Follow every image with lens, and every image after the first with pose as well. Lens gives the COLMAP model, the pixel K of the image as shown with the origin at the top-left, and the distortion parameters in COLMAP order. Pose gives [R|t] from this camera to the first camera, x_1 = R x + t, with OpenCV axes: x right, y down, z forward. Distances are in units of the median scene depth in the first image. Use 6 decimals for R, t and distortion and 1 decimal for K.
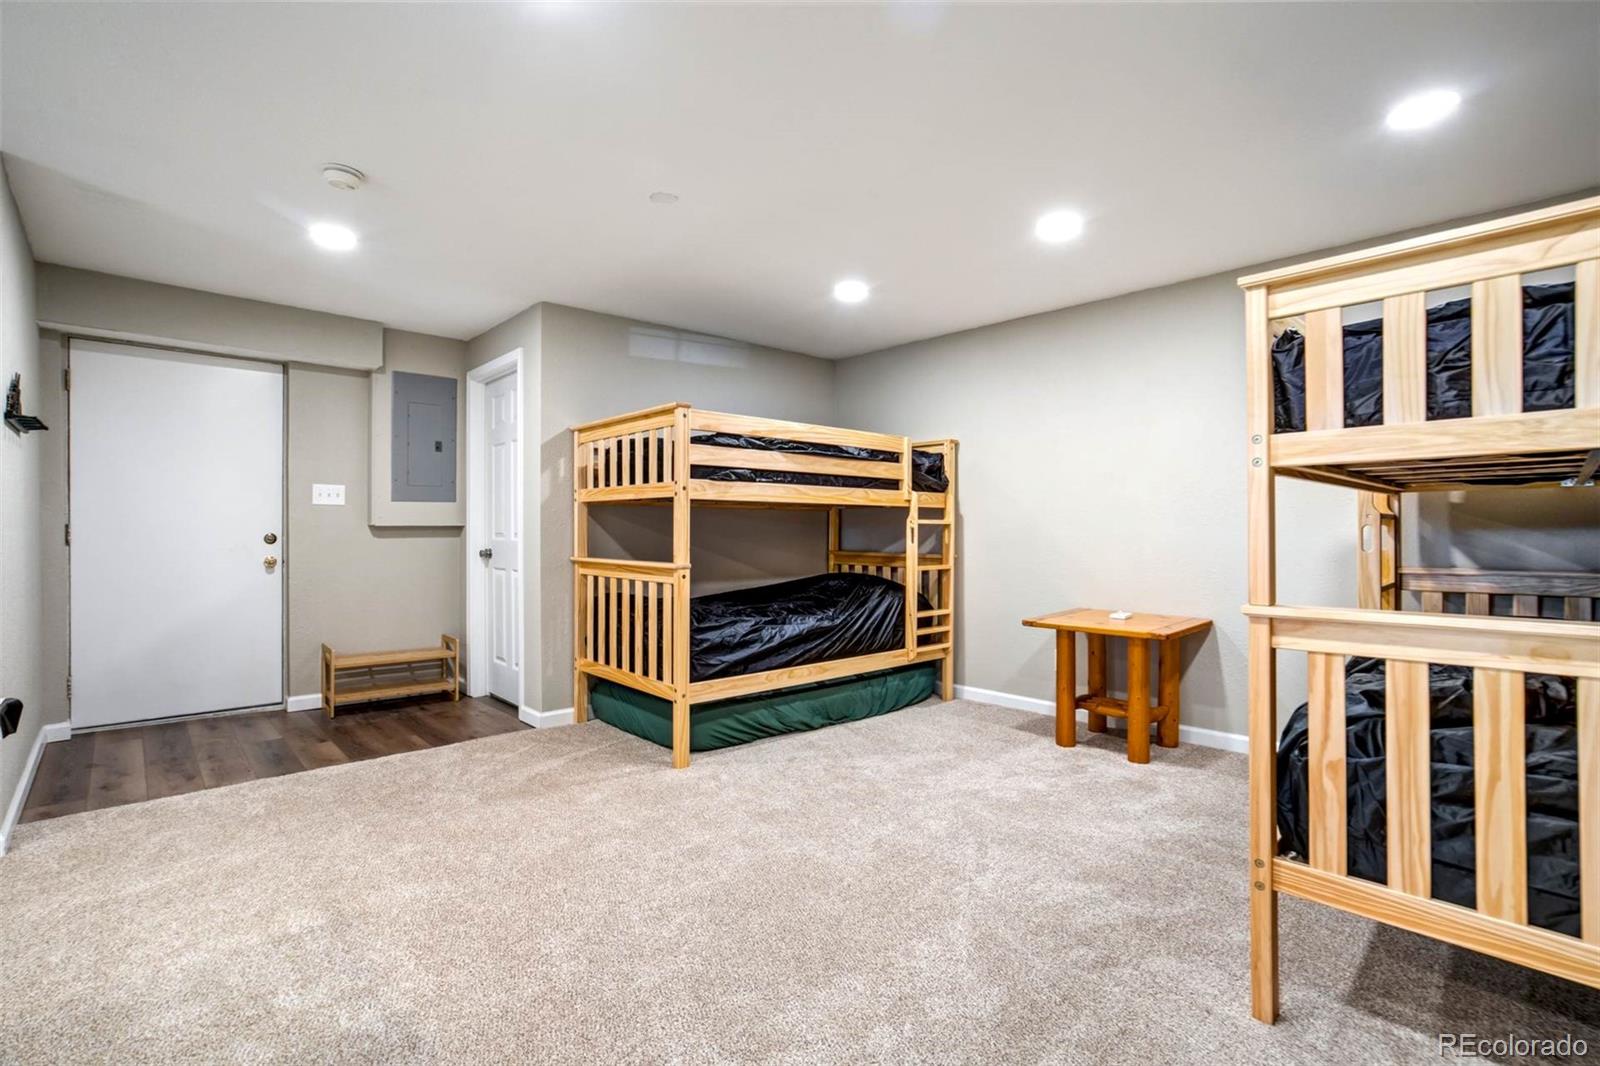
lens RADIAL K [[740.0, 0, 797.8], [0, 740.0, 531.4], [0, 0, 1]] dist [-0.042278, 0.023112]
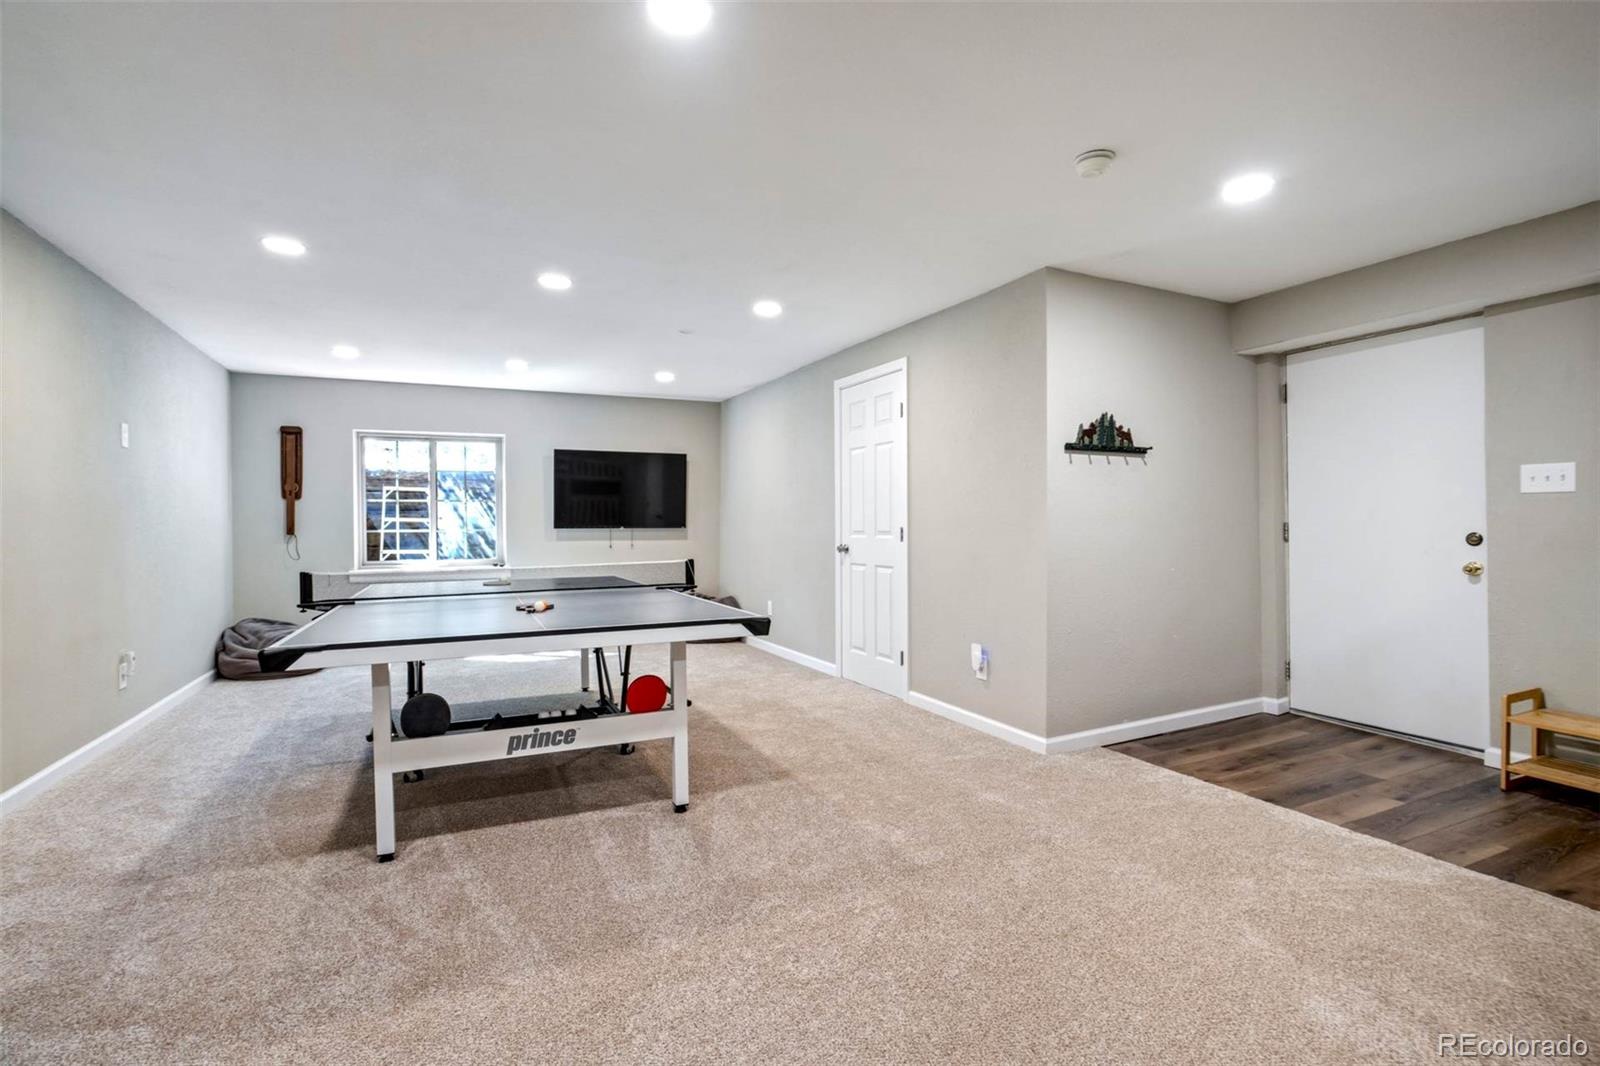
lens RADIAL K [[740.0, 0, 797.8], [0, 740.0, 531.4], [0, 0, 1]] dist [-0.042278, 0.023112]
pose [[-0.294522, 0.005683, -0.955628, 0.314057], [-0.000756, 0.999981, 0.006180, -0.003464], [0.955645, 0.002542, -0.294512, 0.688662]]
